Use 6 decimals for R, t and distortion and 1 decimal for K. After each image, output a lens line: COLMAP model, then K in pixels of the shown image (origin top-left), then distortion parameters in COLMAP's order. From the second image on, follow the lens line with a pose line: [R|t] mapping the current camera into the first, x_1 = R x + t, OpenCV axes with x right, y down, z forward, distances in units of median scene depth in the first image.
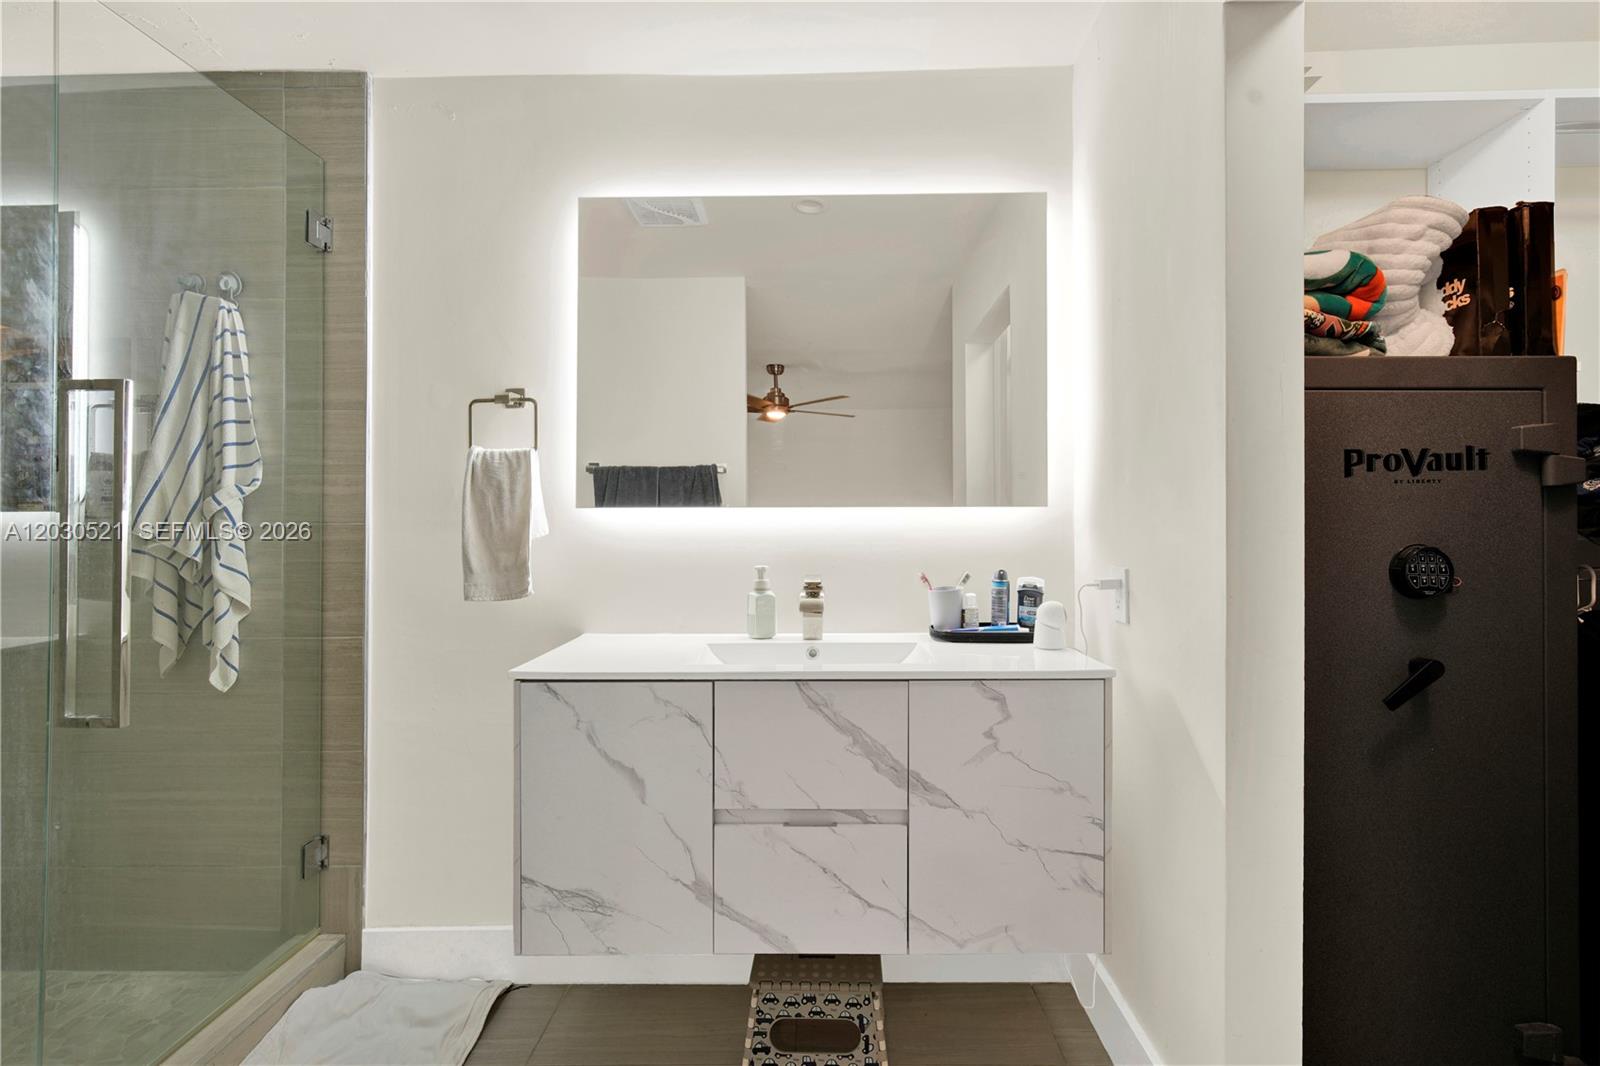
lens RADIAL K [[749.2, 0, 805.4], [0, 749.2, 513.3], [0, 0, 1]] dist [0.001365, 0.000157]
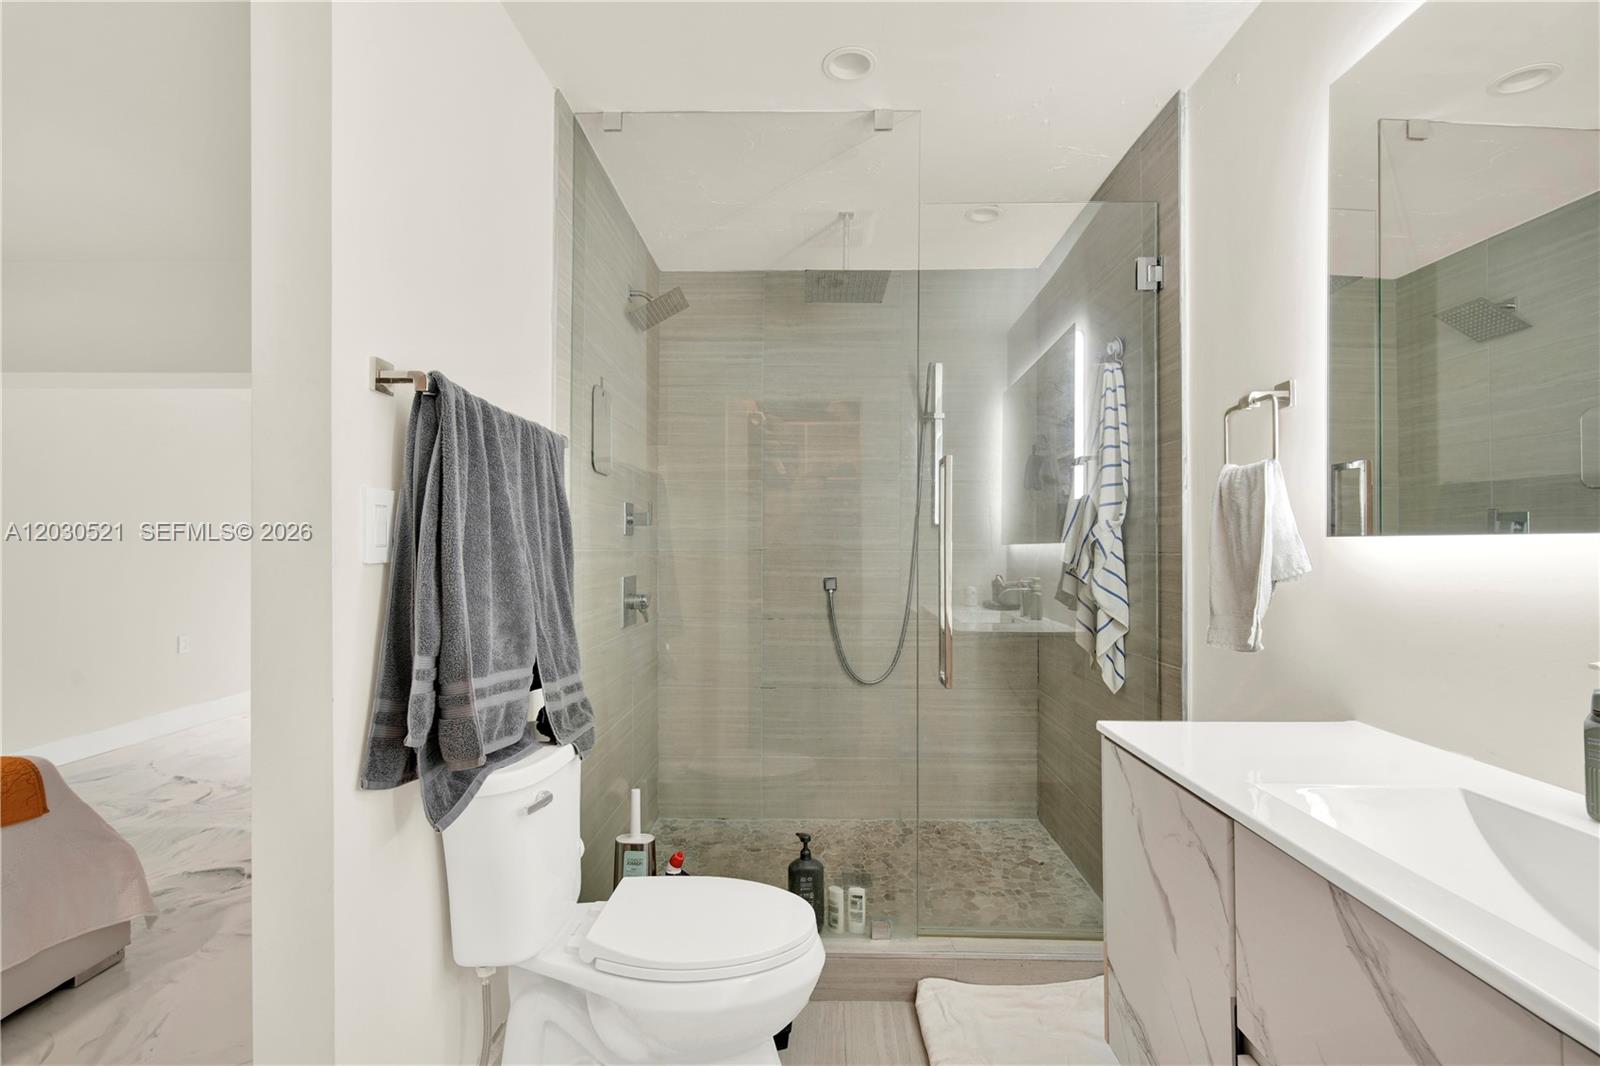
lens RADIAL K [[729.1, 0, 802.3], [0, 729.1, 558.8], [0, 0, 1]] dist [-0.001814, -0.000016]
pose [[-0.012794, 0.021982, -0.999677, 0.390342], [0.011802, 0.999692, 0.021831, -0.007220], [0.999849, -0.011519, -0.013049, 0.533059]]
